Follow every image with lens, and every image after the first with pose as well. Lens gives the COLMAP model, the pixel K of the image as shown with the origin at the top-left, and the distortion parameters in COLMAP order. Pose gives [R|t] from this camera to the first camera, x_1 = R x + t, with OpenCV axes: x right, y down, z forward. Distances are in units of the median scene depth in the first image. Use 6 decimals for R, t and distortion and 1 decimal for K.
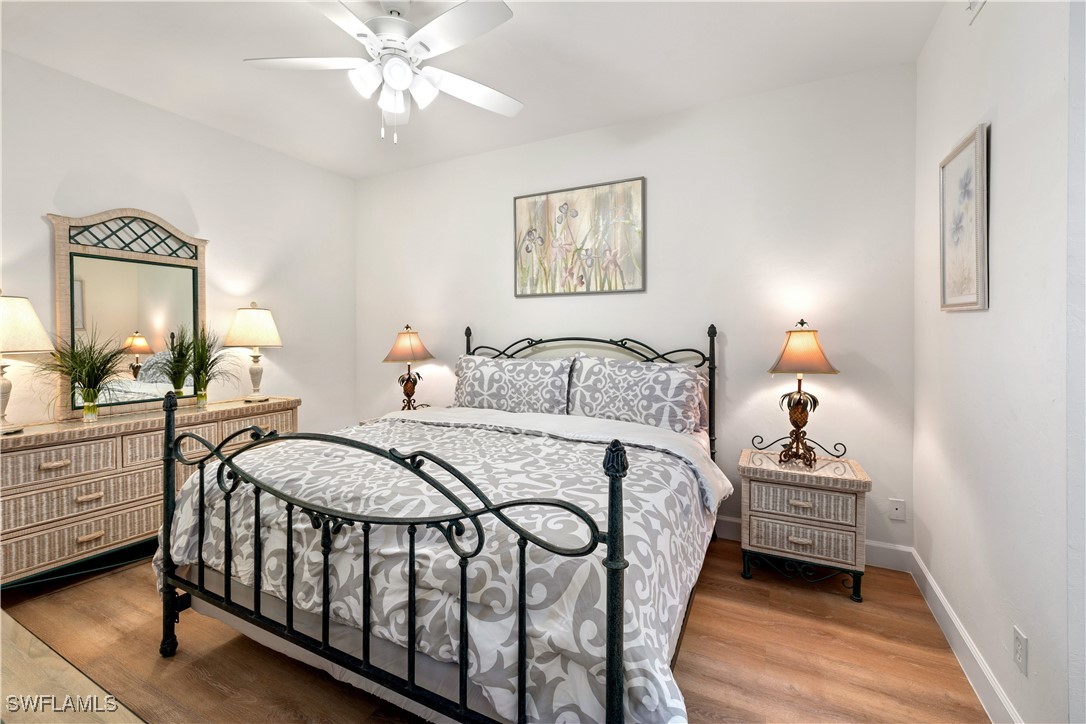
lens RADIAL K [[458.4, 0, 544.1], [0, 458.4, 348.2], [0, 0, 1]] dist [0.001751, -0.000032]
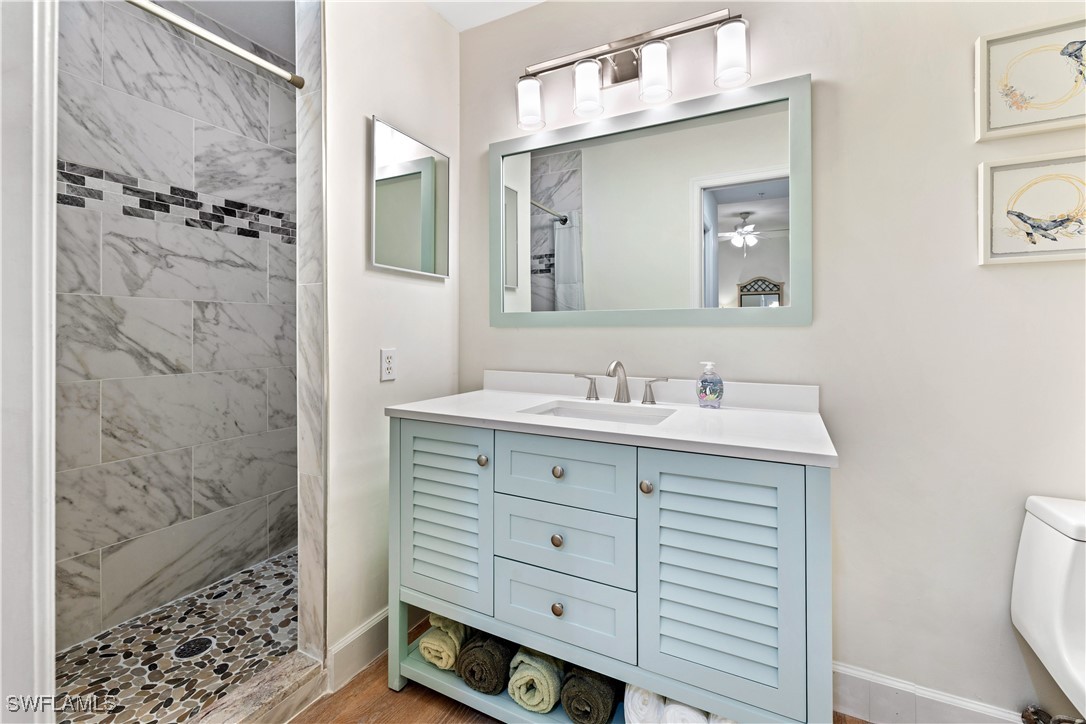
lens RADIAL K [[463.8, 0, 544.5], [0, 463.8, 326.5], [0, 0, 1]] dist [-0.002134, -0.000406]
pose [[-0.000862, 0.000619, -0.999999, 1.892186], [-0.021052, 0.999778, 0.000637, 0.038760], [0.999778, 0.021053, -0.000849, -0.333497]]
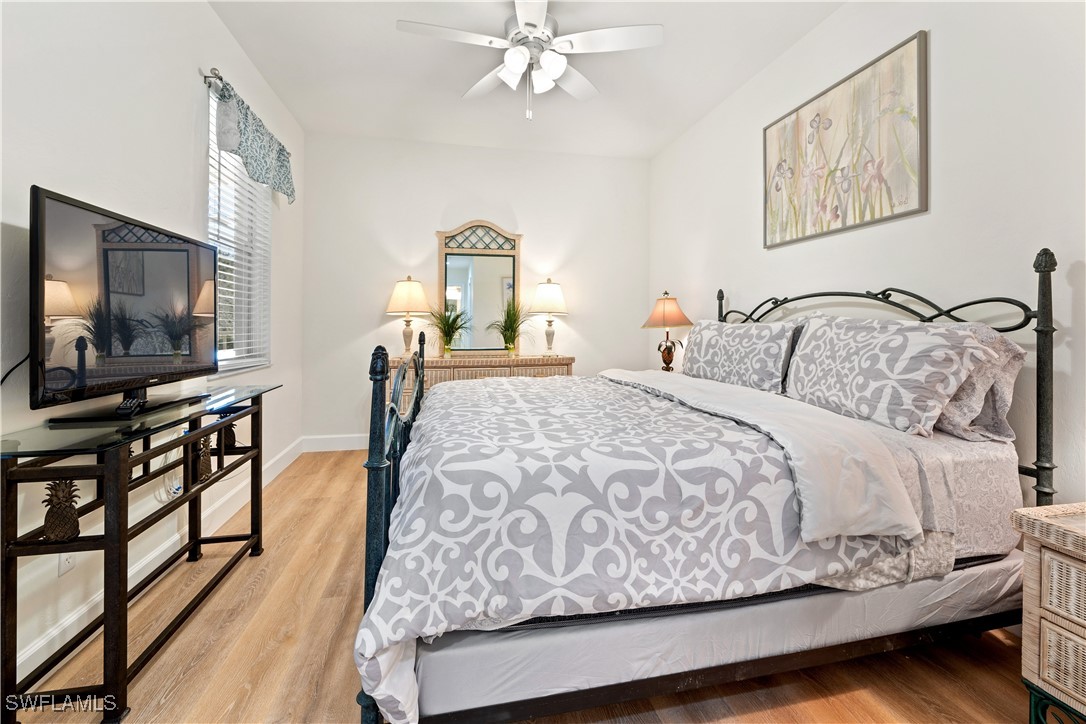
lens RADIAL K [[463.8, 0, 544.5], [0, 463.8, 326.5], [0, 0, 1]] dist [-0.002134, -0.000406]
pose [[0.631660, 0.004017, -0.775235, 0.377780], [-0.019528, 0.999752, -0.010731, 0.049934], [0.775000, 0.021917, 0.631582, 0.198458]]
